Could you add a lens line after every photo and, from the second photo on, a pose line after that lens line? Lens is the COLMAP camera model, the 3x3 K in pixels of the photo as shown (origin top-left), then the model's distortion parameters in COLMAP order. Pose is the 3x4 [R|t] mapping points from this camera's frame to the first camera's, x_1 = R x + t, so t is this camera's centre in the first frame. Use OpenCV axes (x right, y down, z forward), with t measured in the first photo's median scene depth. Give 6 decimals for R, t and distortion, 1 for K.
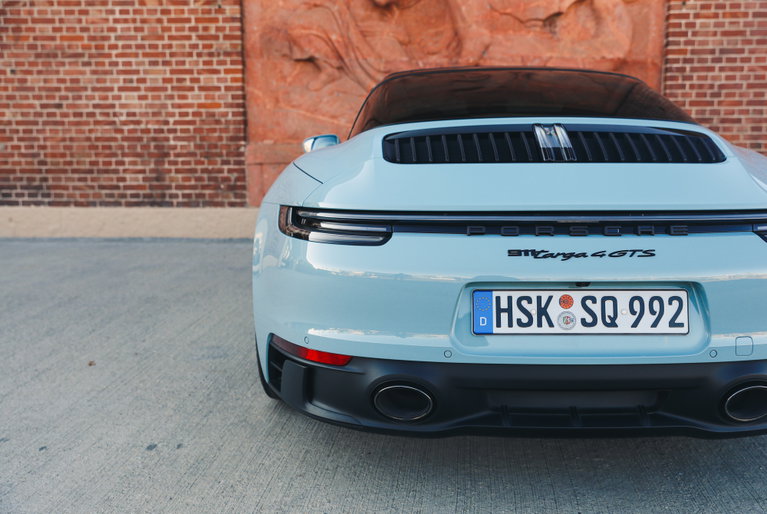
lens RADIAL K [[735.3, 0, 383.5], [0, 735.3, 257.0], [0, 0, 1]] dist [-0.069428, 0.130505]
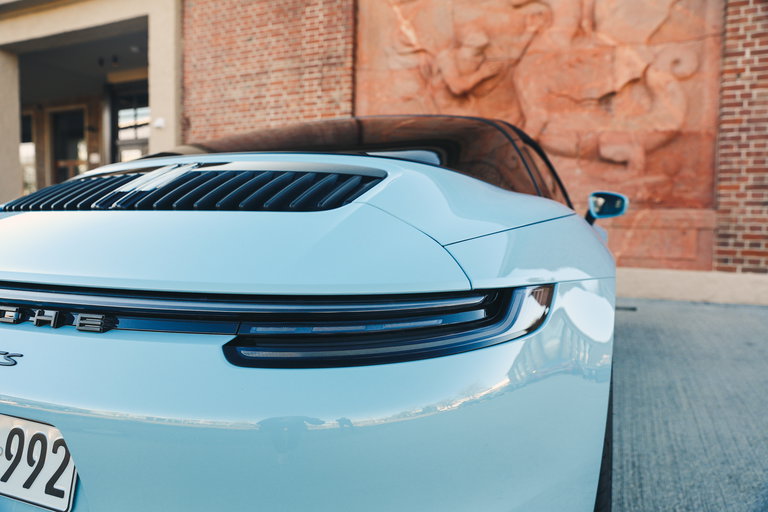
lens RADIAL K [[525.4, 0, 384.0], [0, 525.4, 256.0], [0, 0, 1]] dist [-0.125207, 0.085749]
pose [[0.939046, 0.032689, -0.342235, 0.189313], [-0.056763, 0.996549, -0.060561, -0.019522], [0.339074, 0.076296, 0.937661, 0.175516]]
